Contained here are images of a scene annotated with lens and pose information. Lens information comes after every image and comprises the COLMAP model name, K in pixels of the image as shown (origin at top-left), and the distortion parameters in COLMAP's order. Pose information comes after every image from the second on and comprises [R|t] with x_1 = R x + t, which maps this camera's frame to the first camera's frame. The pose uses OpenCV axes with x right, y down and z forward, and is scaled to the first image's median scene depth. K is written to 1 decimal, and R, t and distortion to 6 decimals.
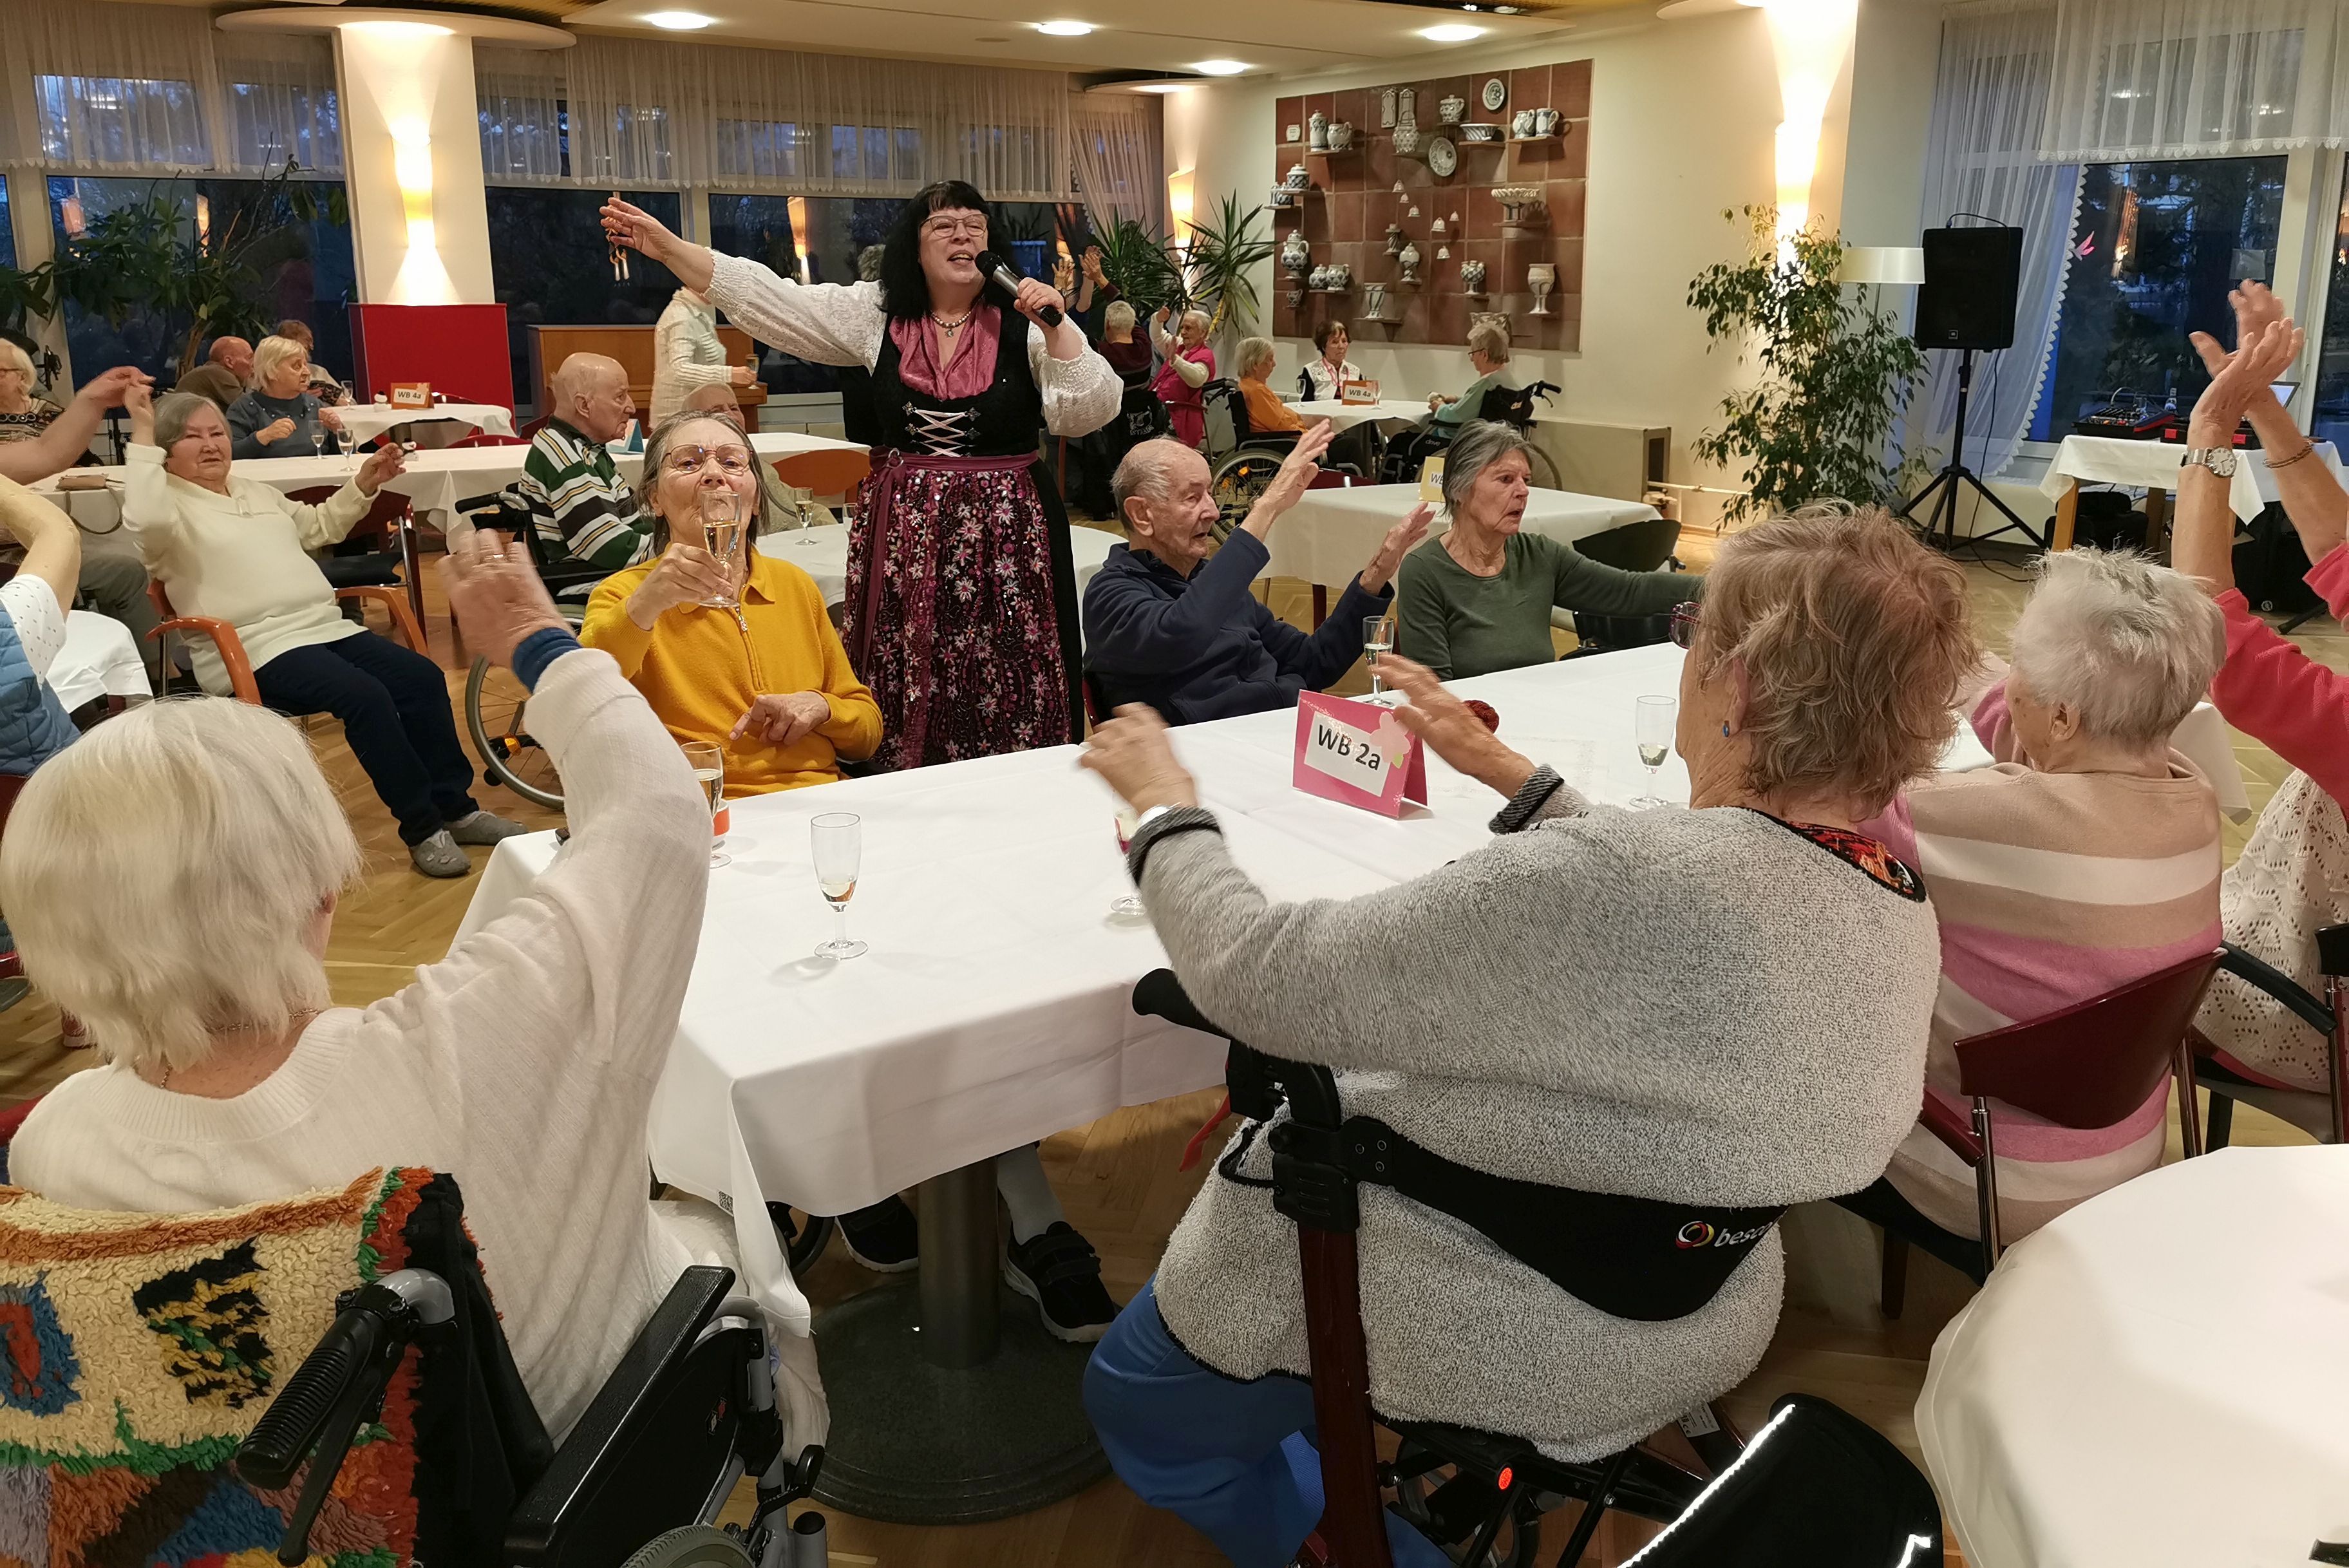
lens RADIAL K [[1885.6, 0, 1250.4], [0, 1885.6, 692.7], [0, 0, 1]] dist [0.066188, -0.068026]
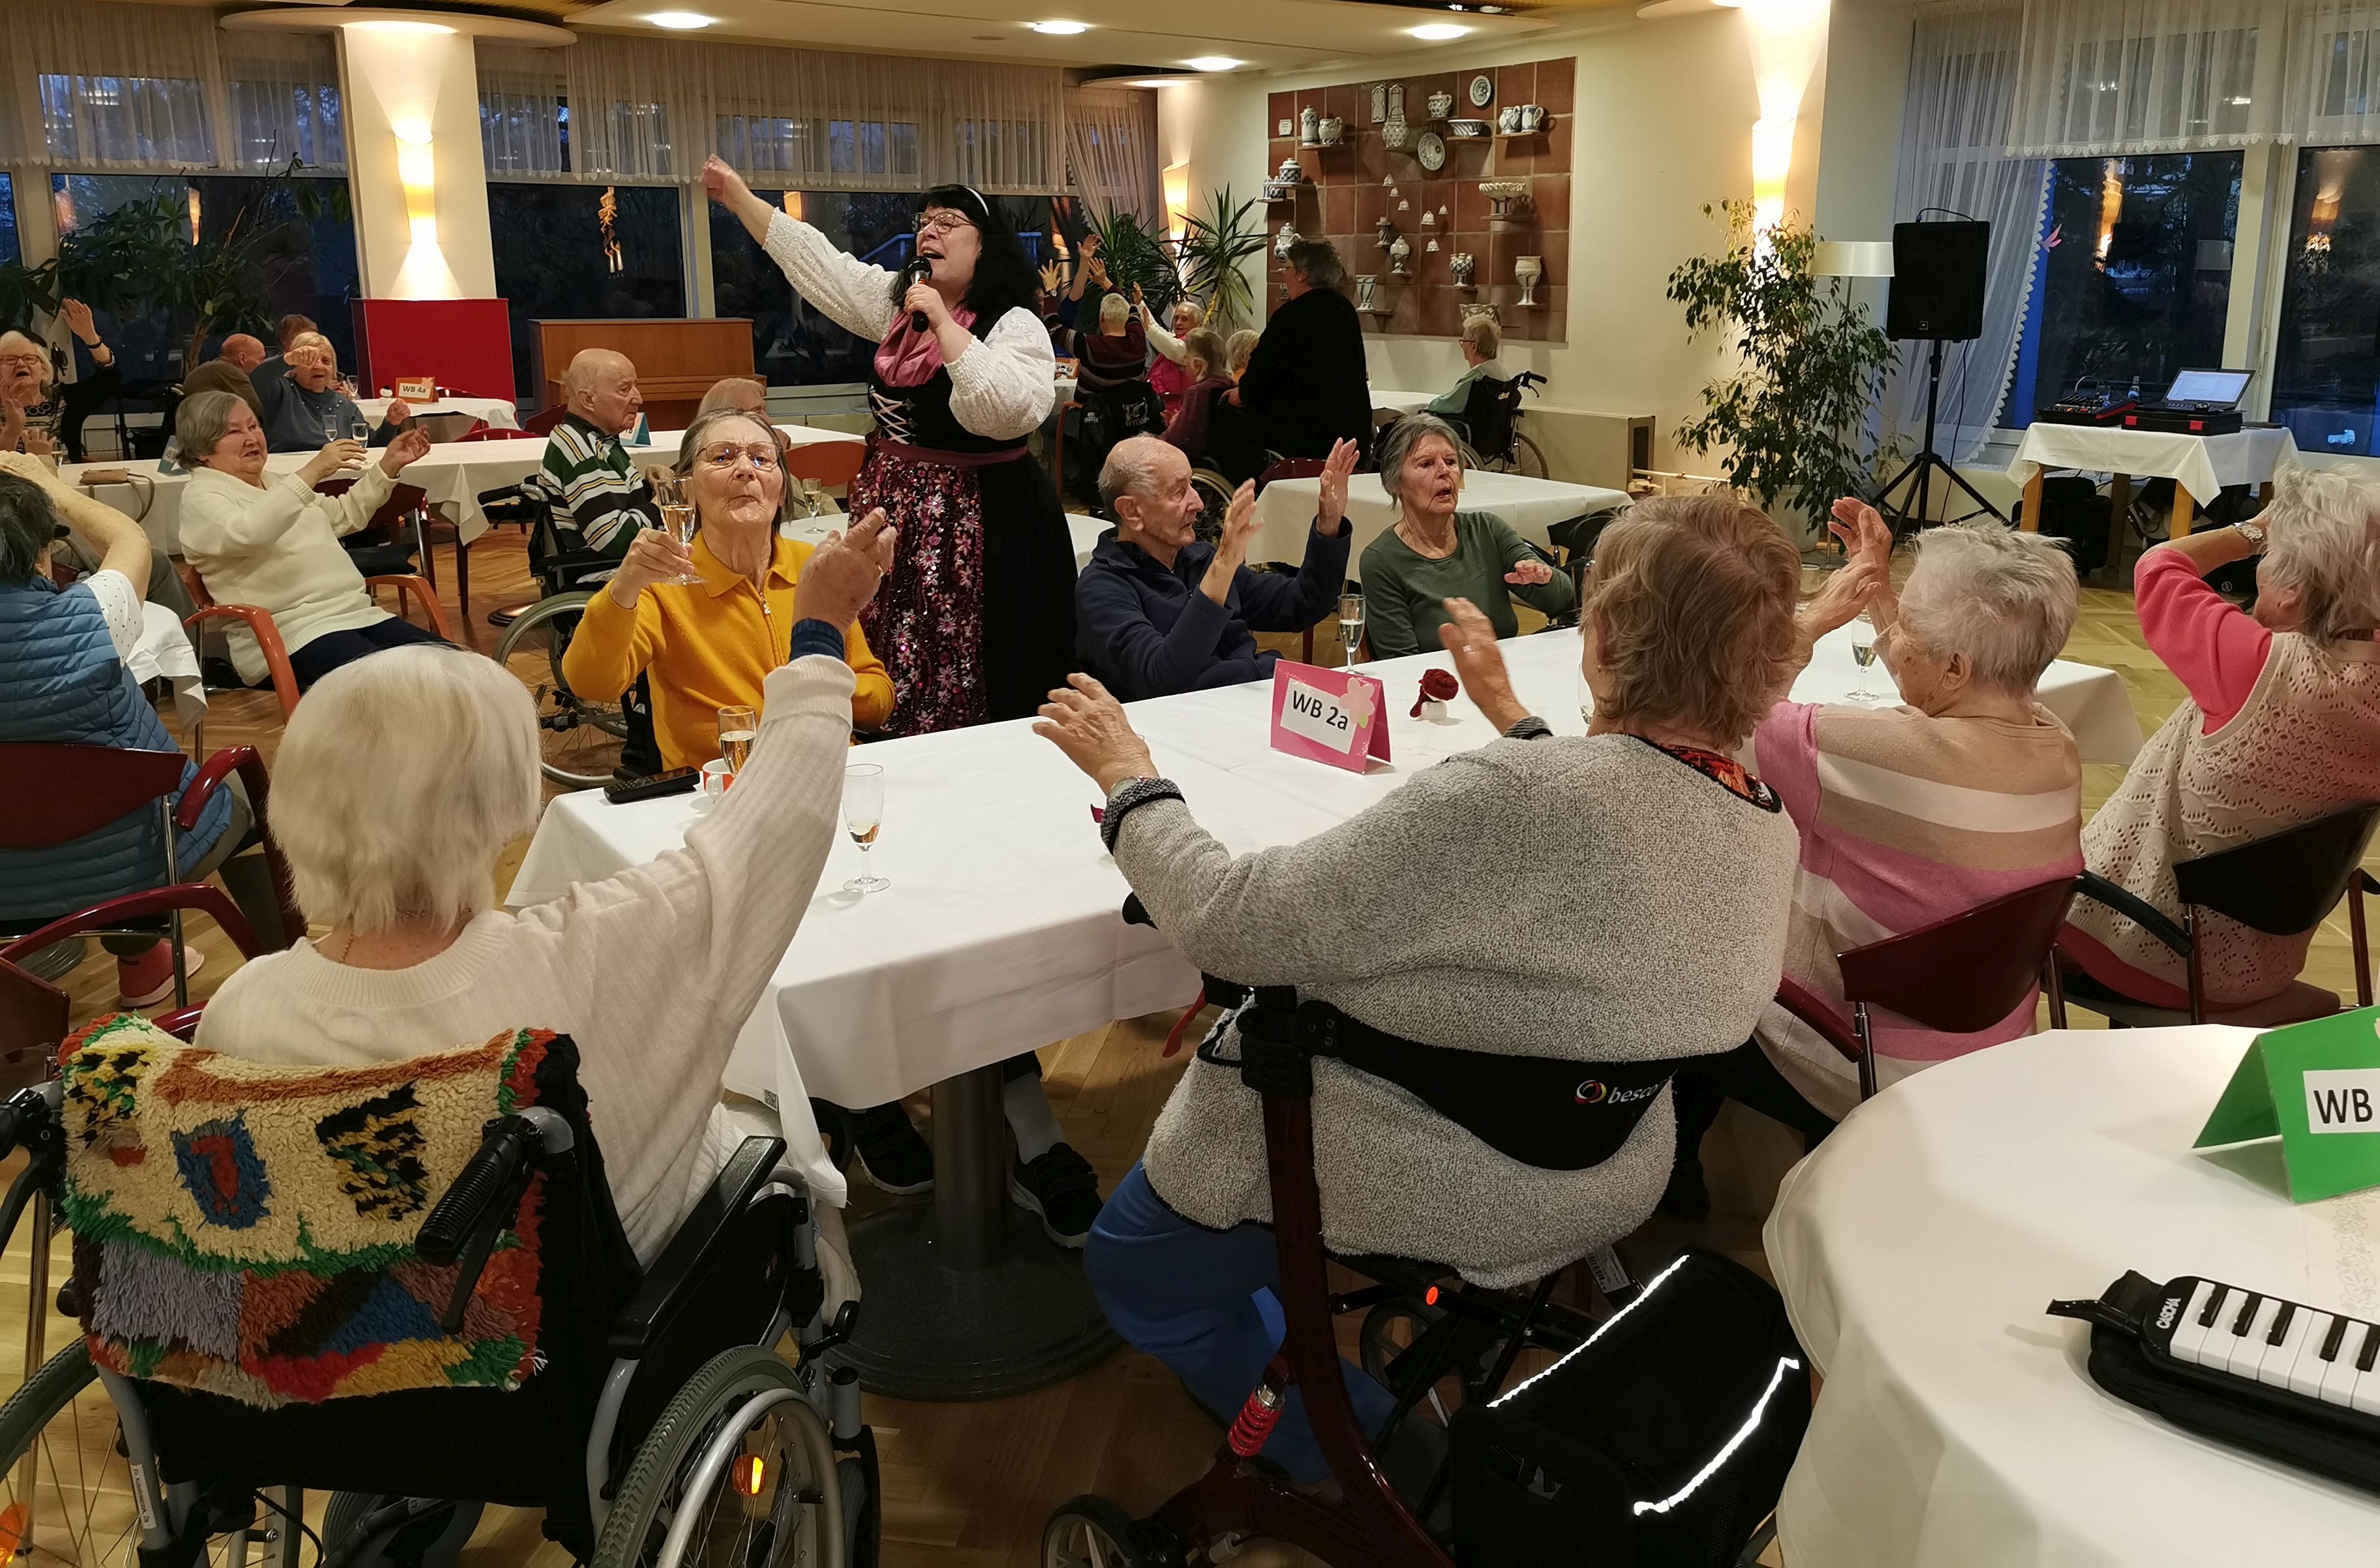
lens RADIAL K [[1910.6, 0, 1272.6], [0, 1910.6, 681.7], [0, 0, 1]] dist [0.066188, -0.068026]
pose [[0.999922, -0.005612, 0.011151, 0.003285], [0.005631, 0.999983, -0.001678, 0.003950], [-0.011141, 0.001740, 0.999936, -0.033848]]
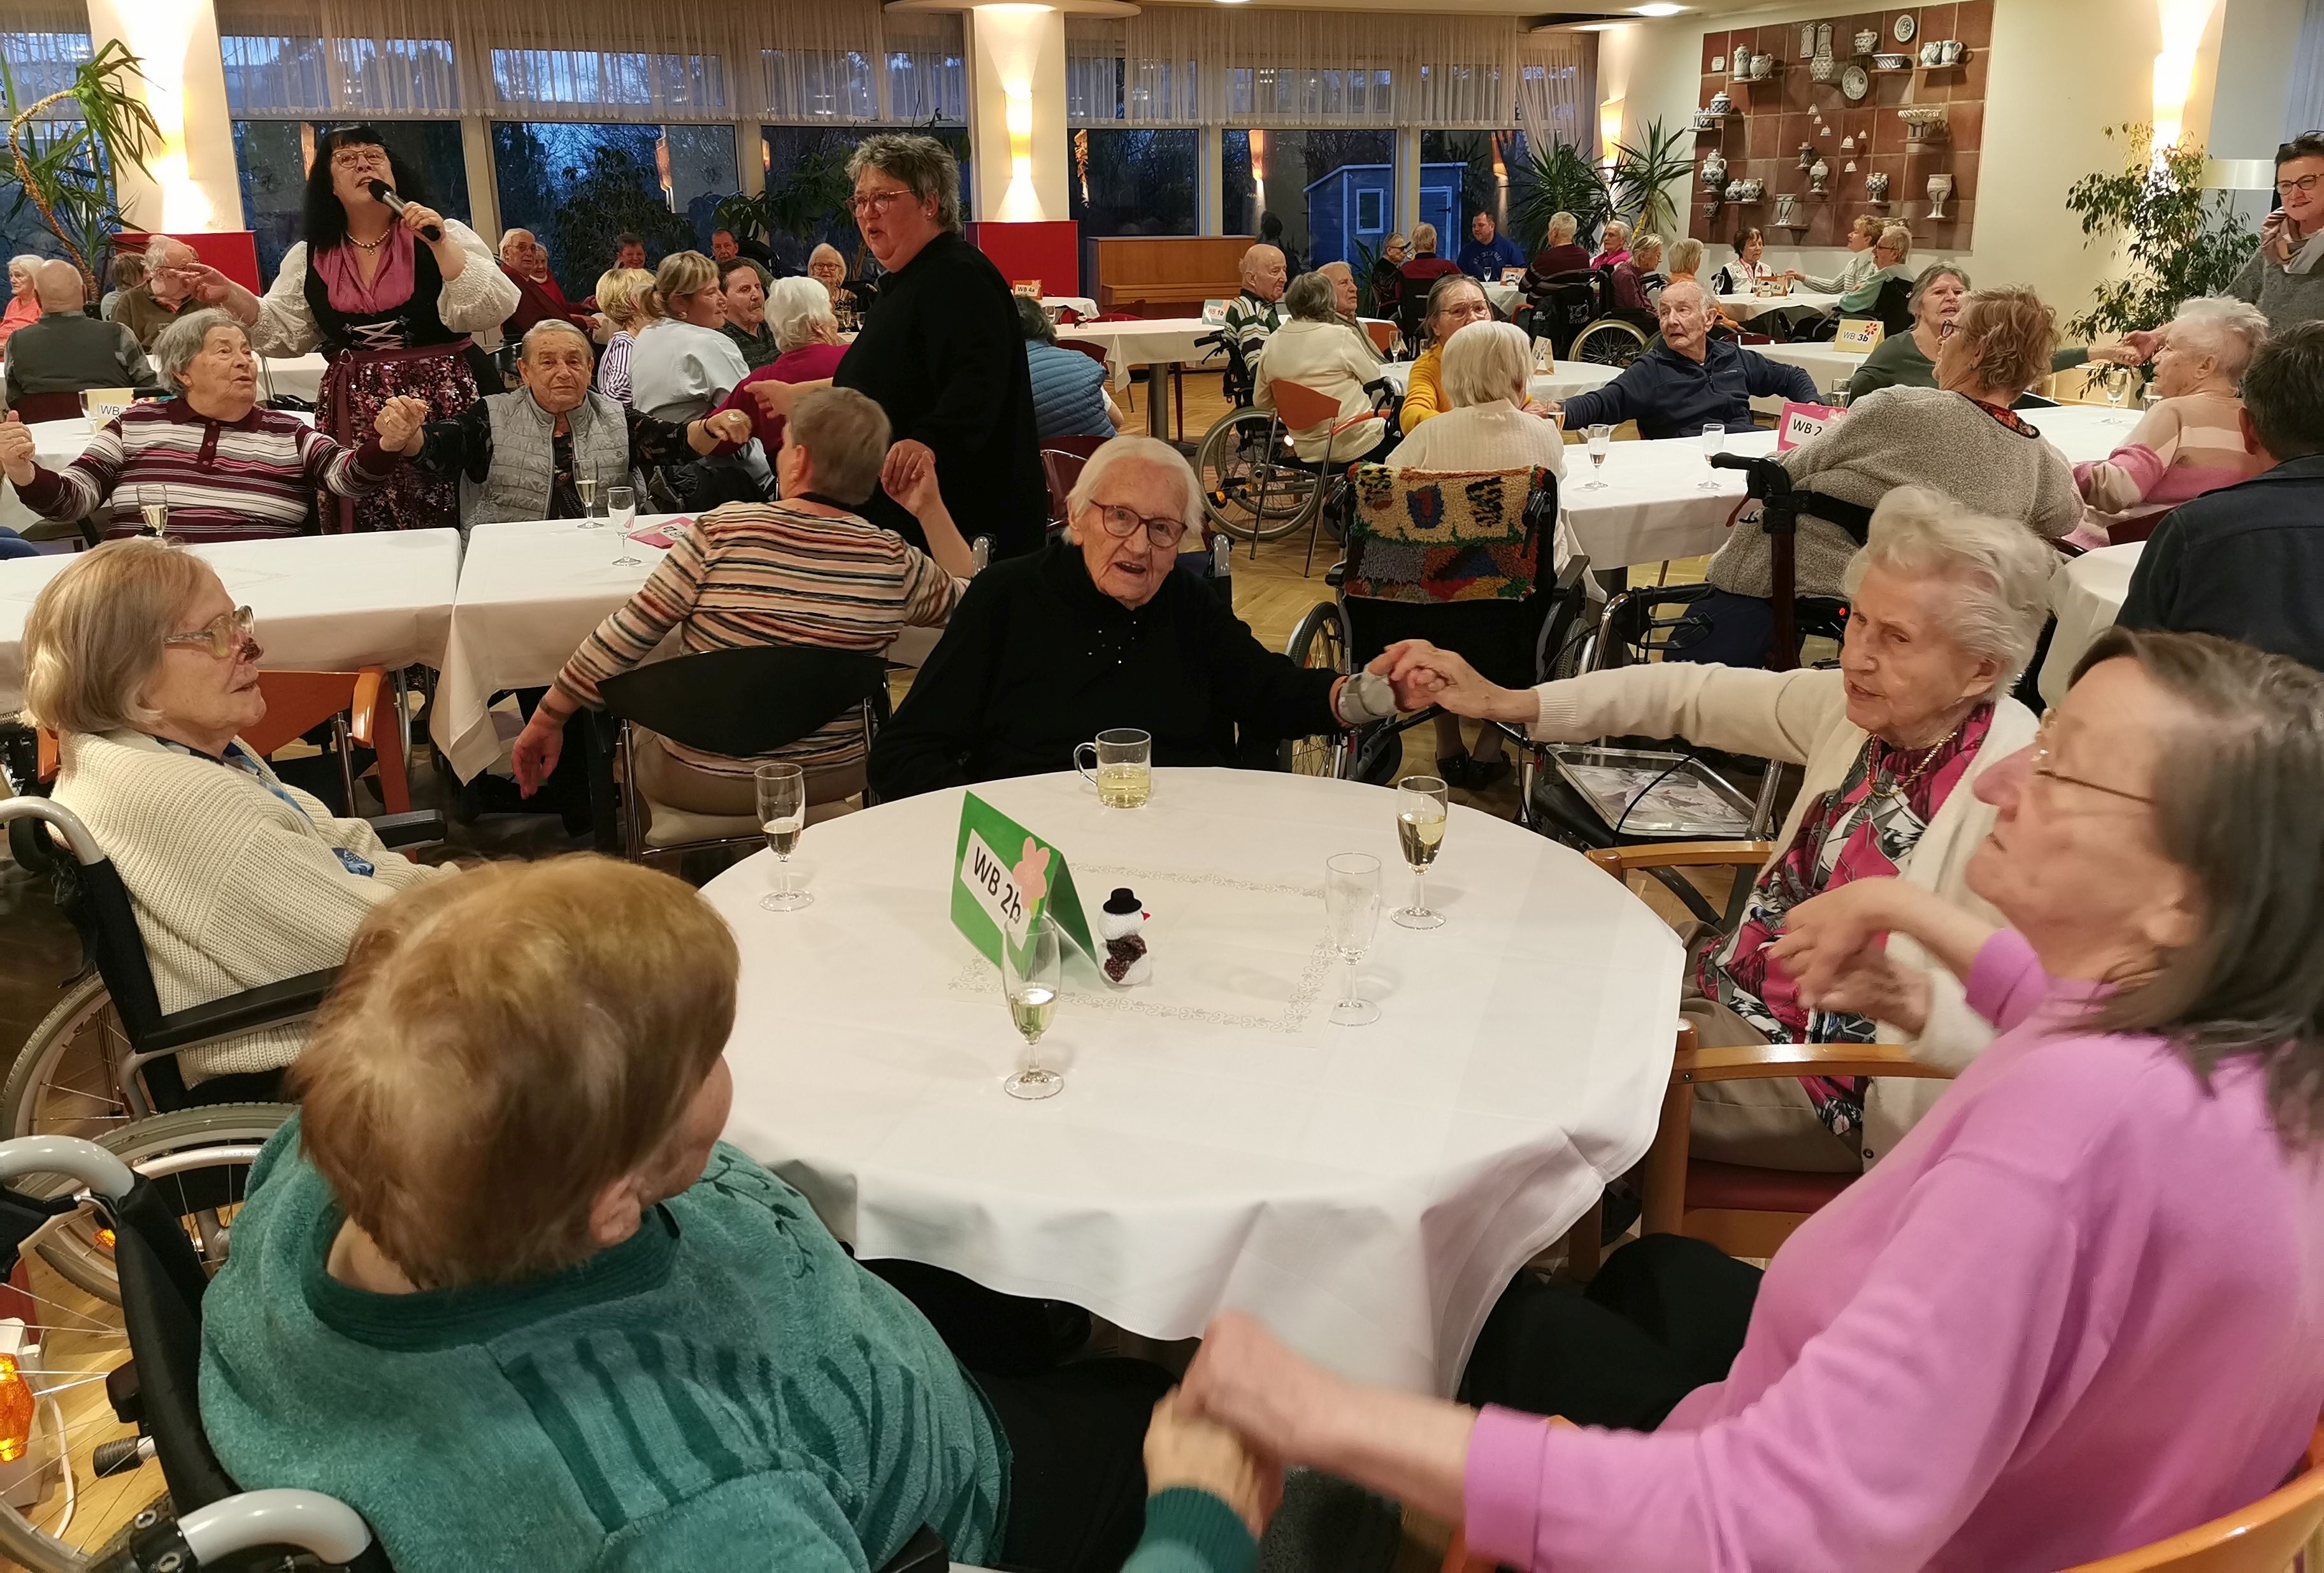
lens RADIAL K [[1944.7, 0, 1158.2], [0, 1944.7, 737.3], [0, 0, 1]] dist [0.057211, -0.096377]
pose [[0.976050, 0.047632, -0.212270, -0.045318], [-0.036642, 0.997791, 0.055413, 0.072833], [0.214440, -0.046308, 0.975639, -0.309710]]
